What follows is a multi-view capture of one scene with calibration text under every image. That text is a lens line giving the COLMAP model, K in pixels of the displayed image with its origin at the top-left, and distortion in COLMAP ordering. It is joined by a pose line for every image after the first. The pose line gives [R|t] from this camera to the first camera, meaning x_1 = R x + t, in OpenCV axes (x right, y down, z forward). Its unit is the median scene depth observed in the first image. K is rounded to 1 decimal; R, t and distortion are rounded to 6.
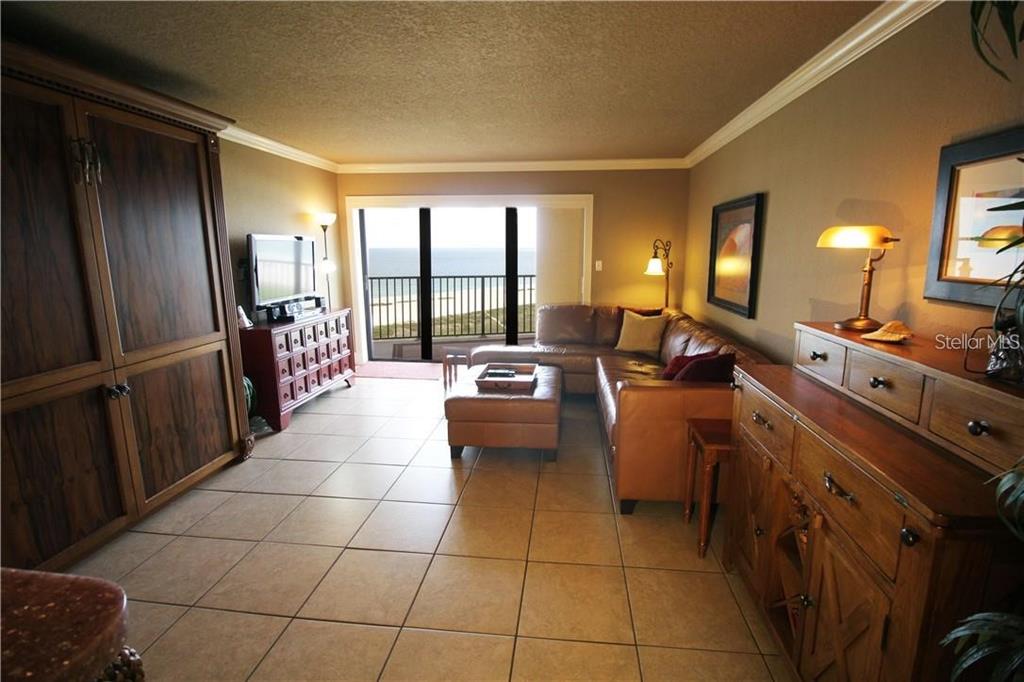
lens RADIAL K [[474.3, 0, 515.4], [0, 474.3, 337.1], [0, 0, 1]] dist [-0.015435, -0.001111]
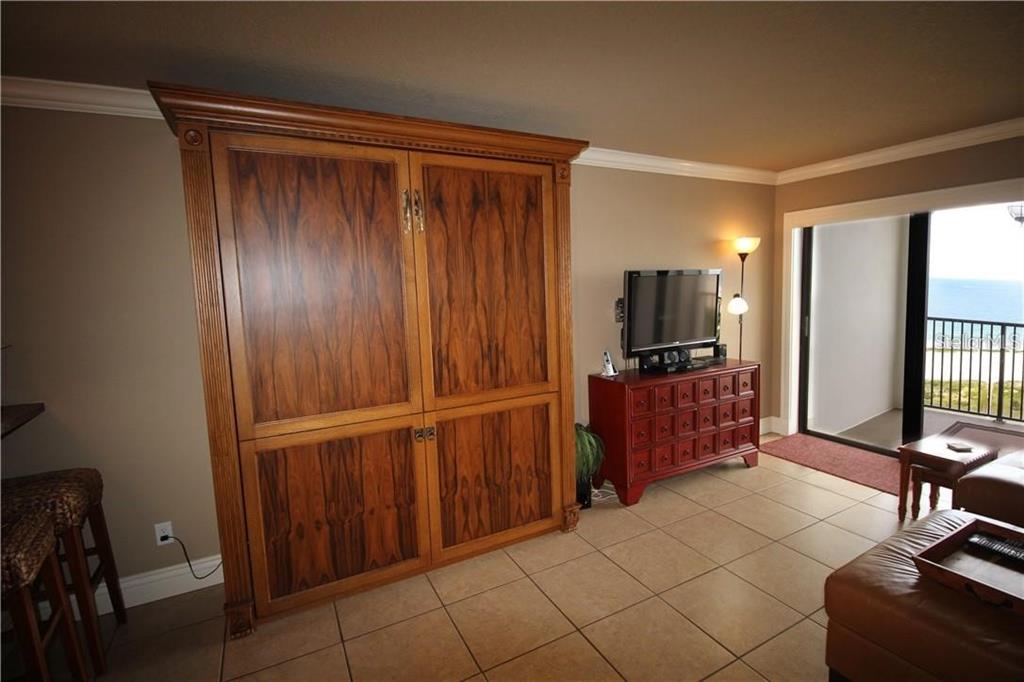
lens RADIAL K [[474.3, 0, 510.2], [0, 474.3, 339.6], [0, 0, 1]] dist [-0.015435, -0.001111]
pose [[0.563376, 0.065111, -0.823631, 0.061353], [-0.115956, 0.993254, -0.000796, -0.083910], [0.818023, 0.095954, 0.567125, 0.434712]]
